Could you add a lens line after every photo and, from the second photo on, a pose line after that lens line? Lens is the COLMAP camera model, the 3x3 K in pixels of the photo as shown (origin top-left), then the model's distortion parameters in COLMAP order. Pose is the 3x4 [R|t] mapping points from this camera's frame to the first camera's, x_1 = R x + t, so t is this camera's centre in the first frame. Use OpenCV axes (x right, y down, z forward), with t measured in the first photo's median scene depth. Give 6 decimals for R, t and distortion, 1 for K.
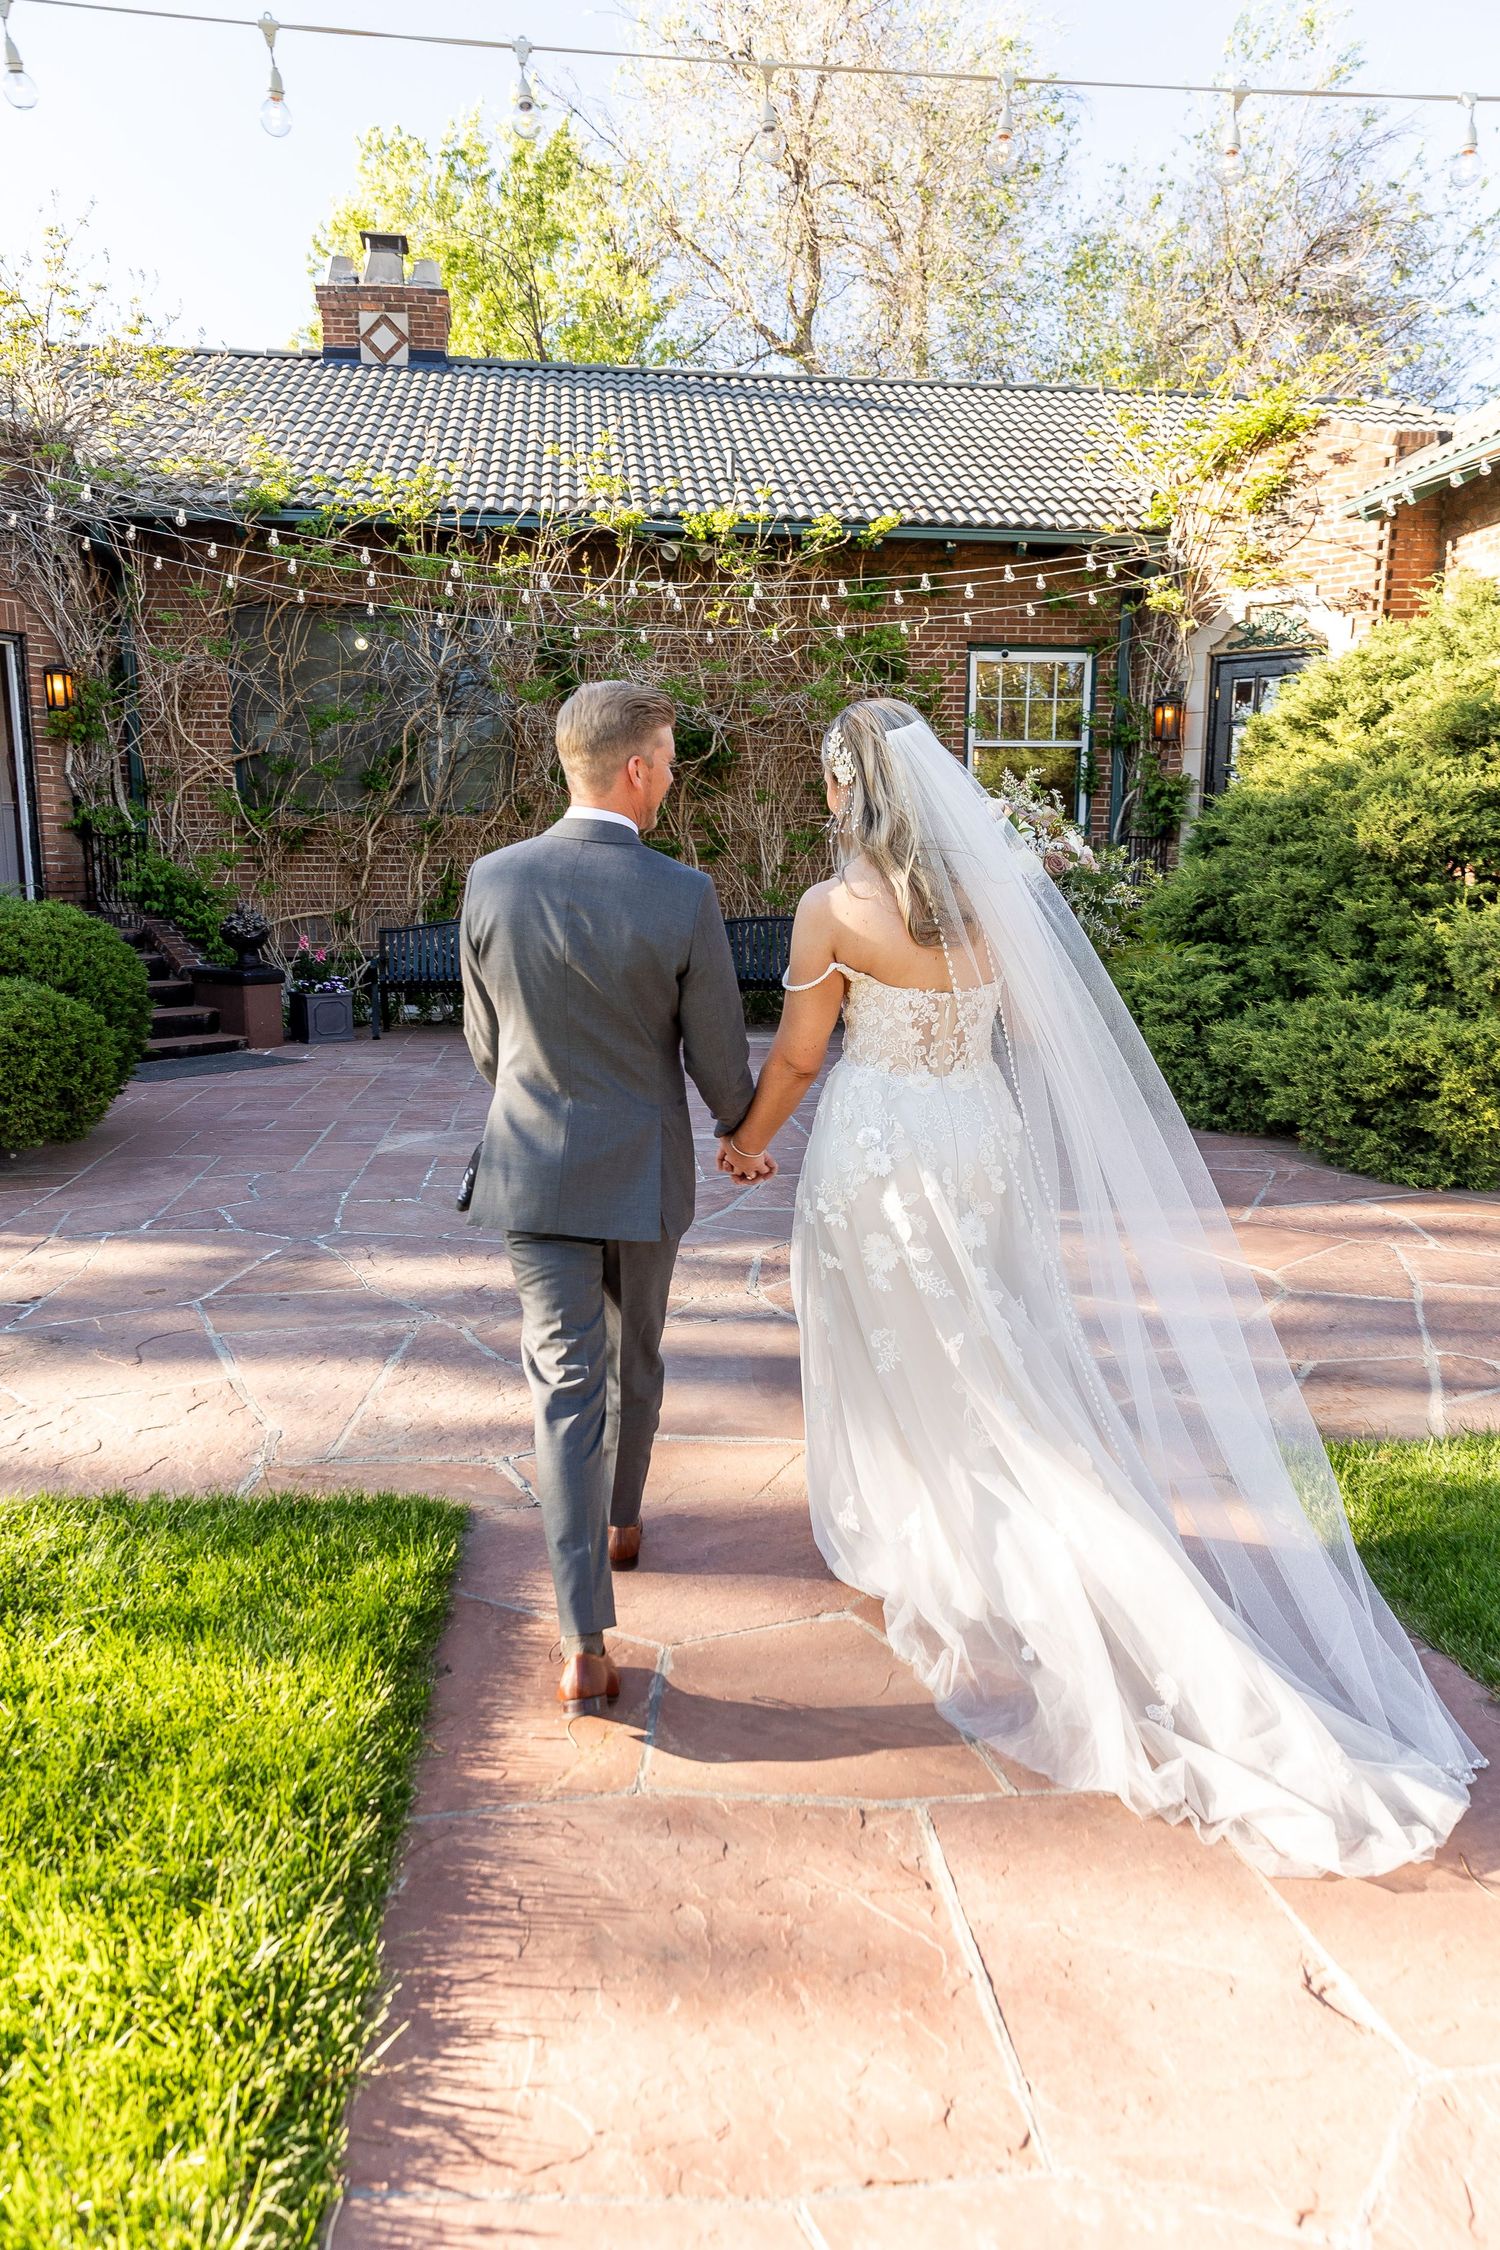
lens RADIAL K [[1520.6, 0, 750.0], [0, 1520.6, 1131.0], [0, 0, 1]] dist [0.020646, -0.001831]
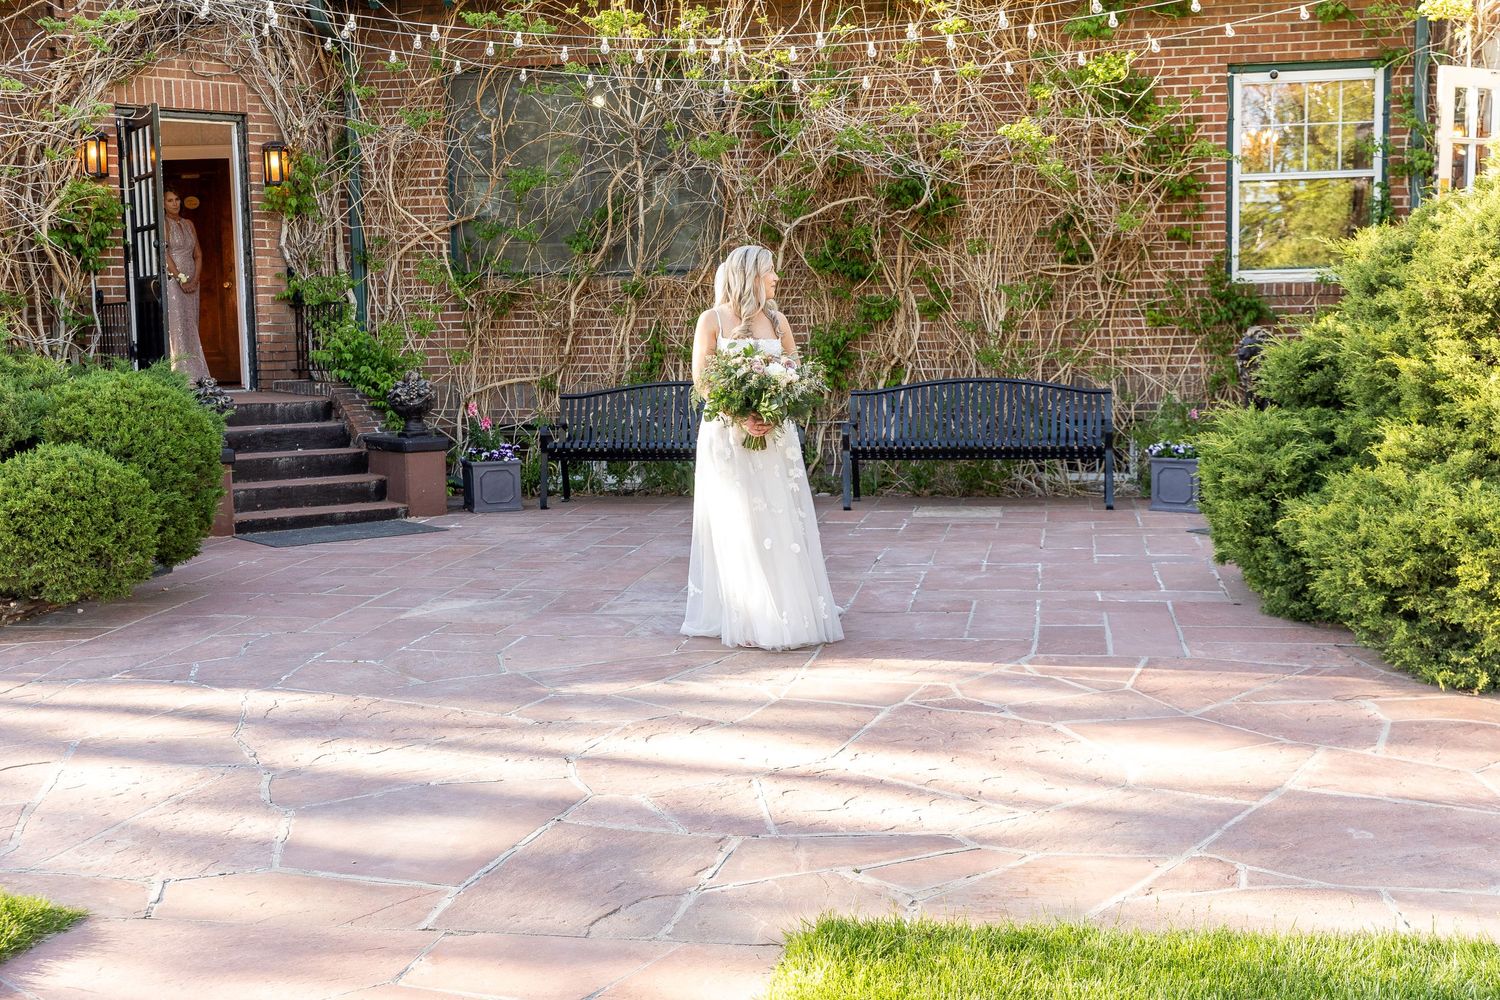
lens RADIAL K [[1768.6, 0, 750.1], [0, 1768.6, 499.1], [0, 0, 1]] dist [0.048842, 0.000000]
pose [[0.961894, 0.009499, -0.273257, 0.181636], [-0.028815, 0.997353, -0.066762, 0.004750], [0.271899, 0.072092, 0.959621, -0.040985]]
